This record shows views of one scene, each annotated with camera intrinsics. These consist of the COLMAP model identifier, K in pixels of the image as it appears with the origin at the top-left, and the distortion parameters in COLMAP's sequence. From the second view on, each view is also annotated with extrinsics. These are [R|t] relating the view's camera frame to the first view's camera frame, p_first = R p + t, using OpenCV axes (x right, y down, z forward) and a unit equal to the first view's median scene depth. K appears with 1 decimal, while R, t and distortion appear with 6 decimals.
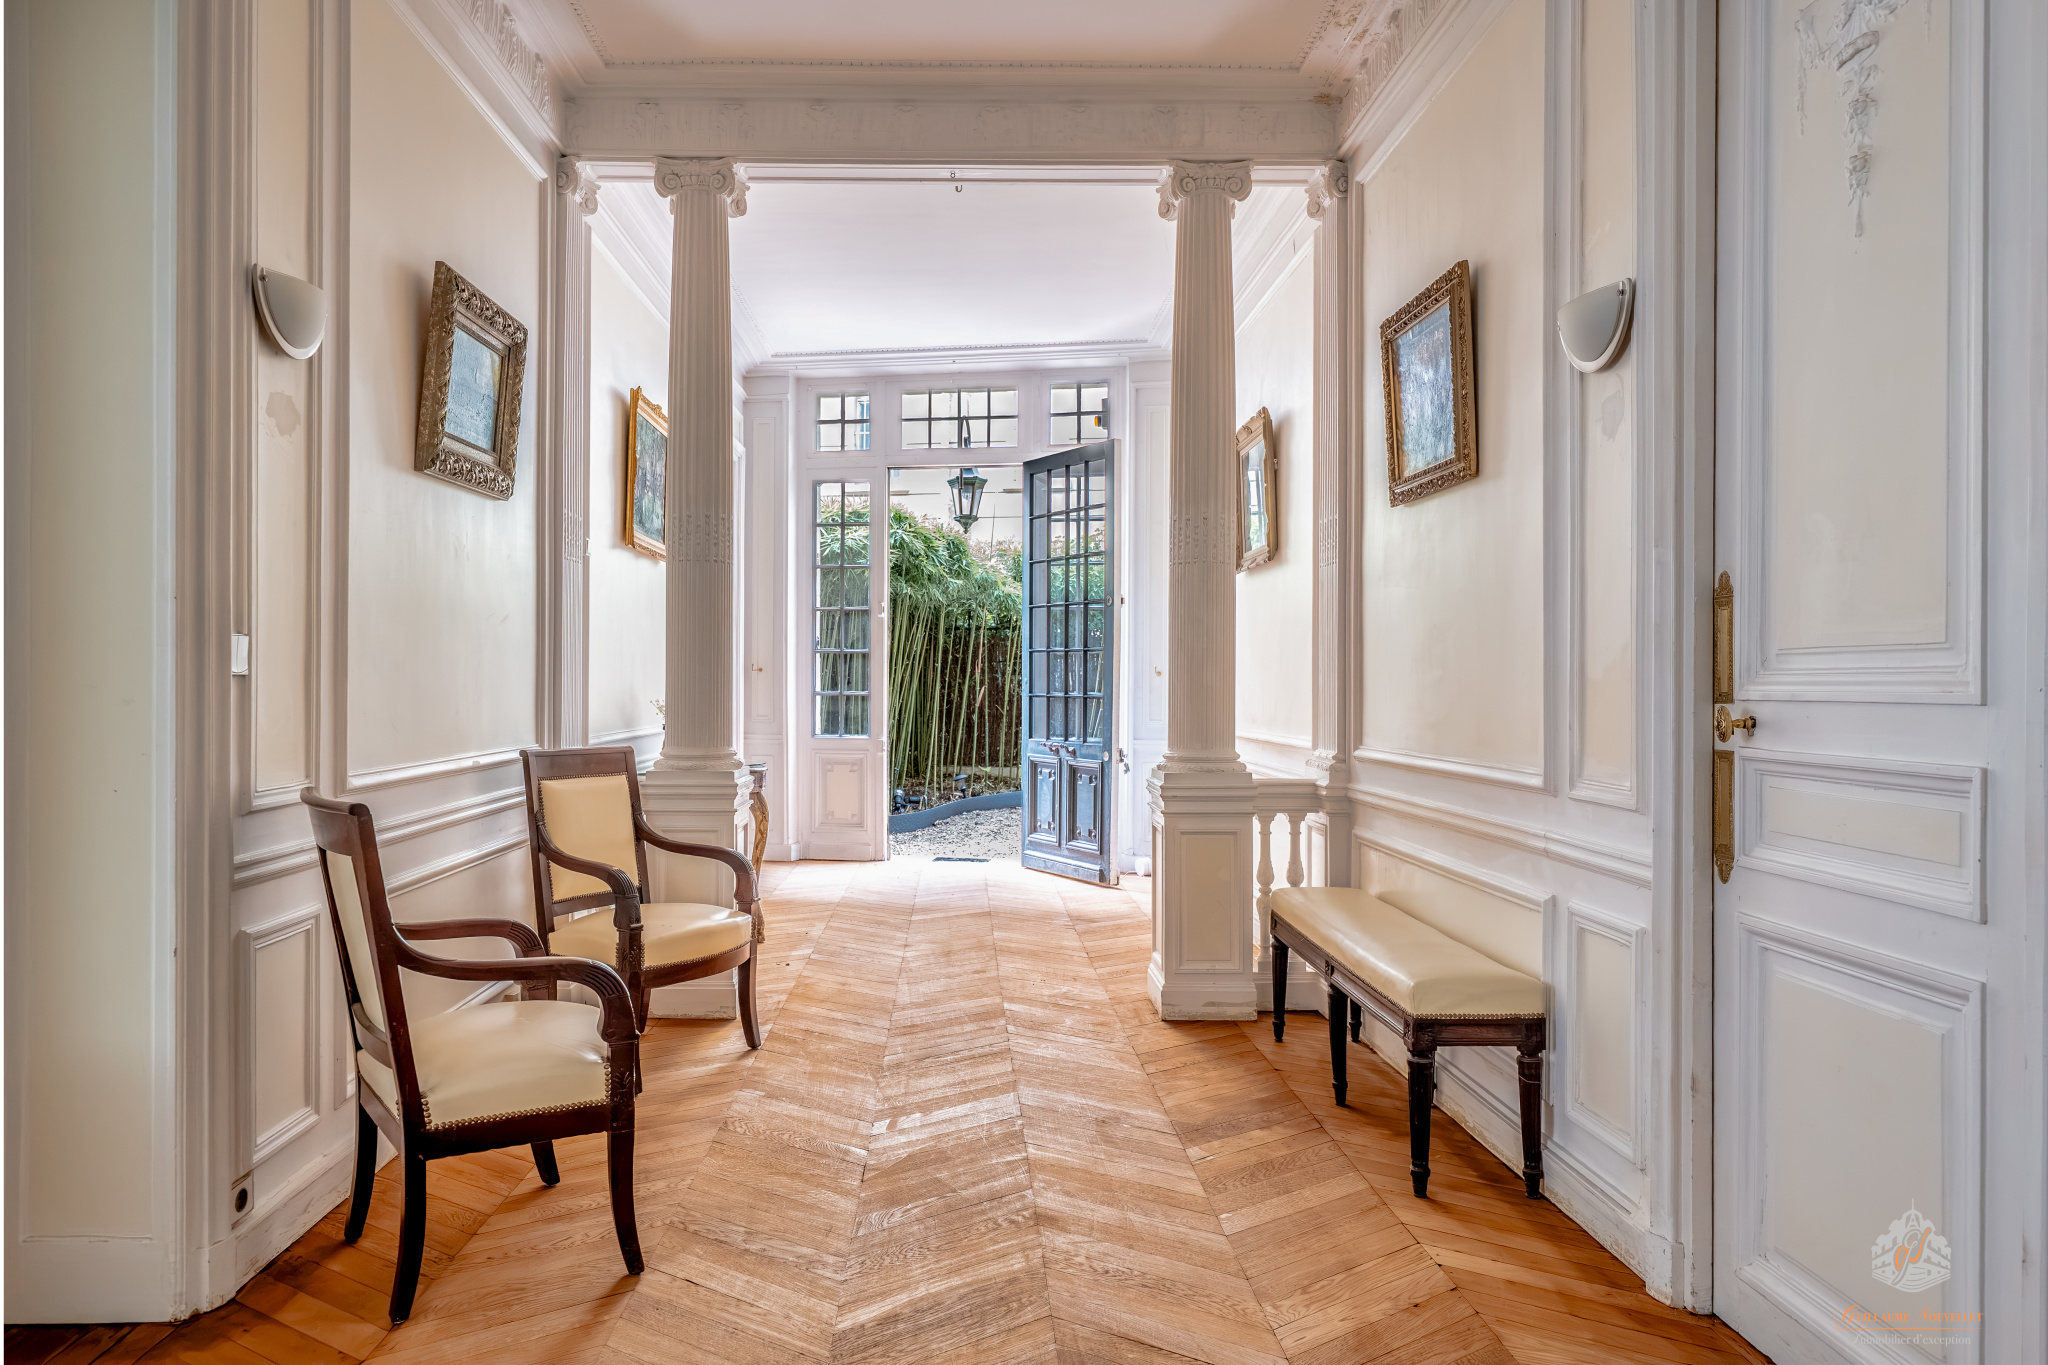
lens RADIAL K [[1260.1, 0, 1020.1], [0, 1260.1, 668.8], [0, 0, 1]] dist [-0.000574, 0.003579]
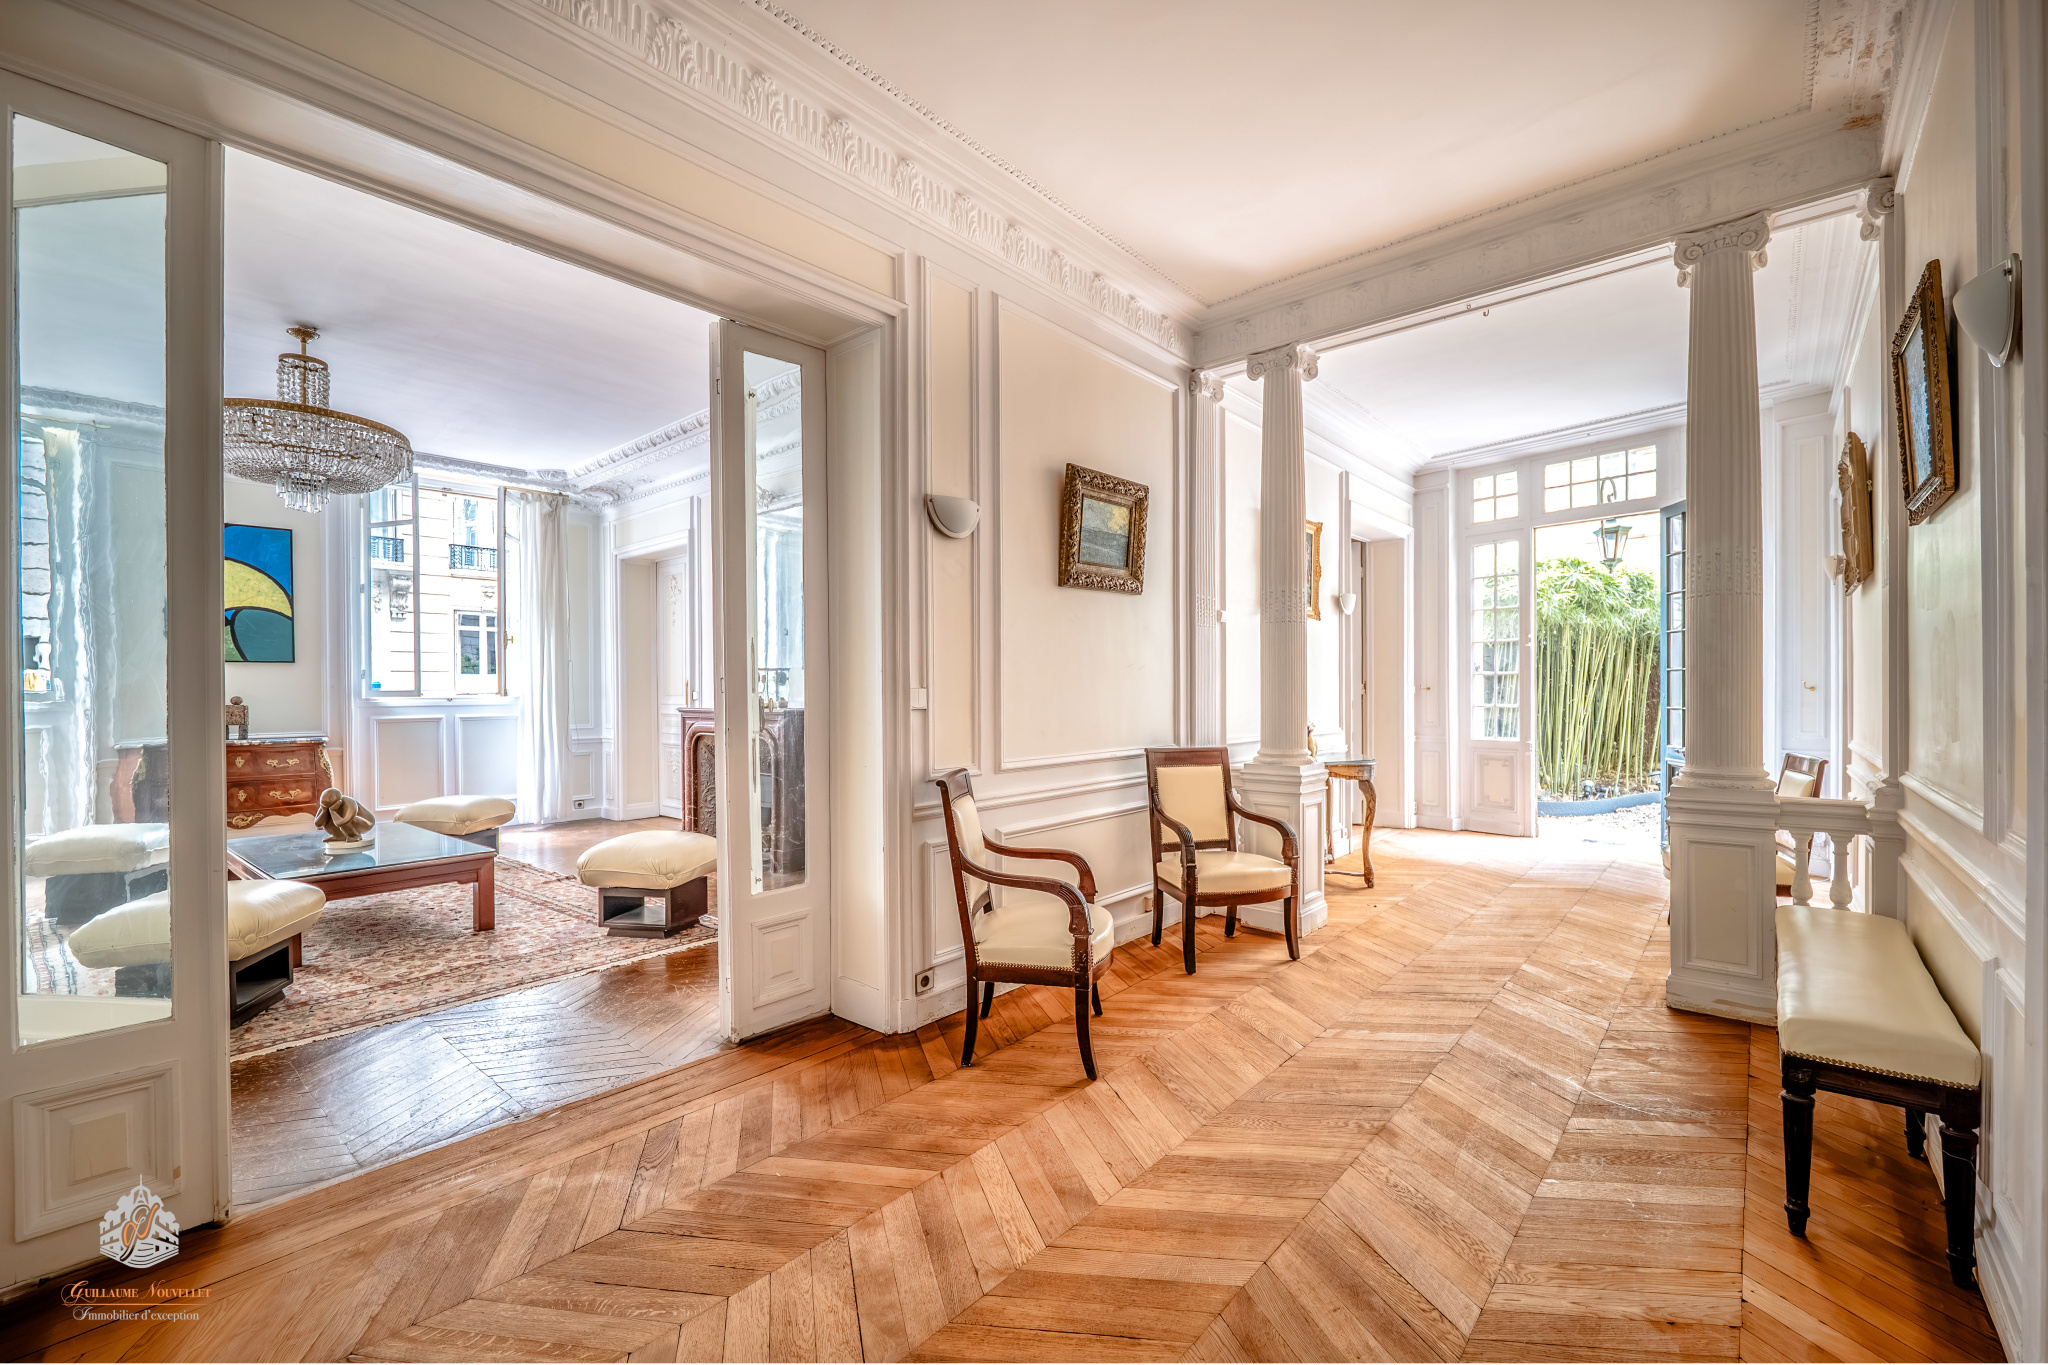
lens RADIAL K [[846.1, 0, 1026.9], [0, 846.1, 688.5], [0, 0, 1]] dist [-0.009085, 0.000389]
pose [[0.756493, -0.011798, -0.653895, 0.181911], [0.014385, 0.999896, -0.001398, -0.011795], [0.653844, -0.008348, 0.756584, 0.066918]]
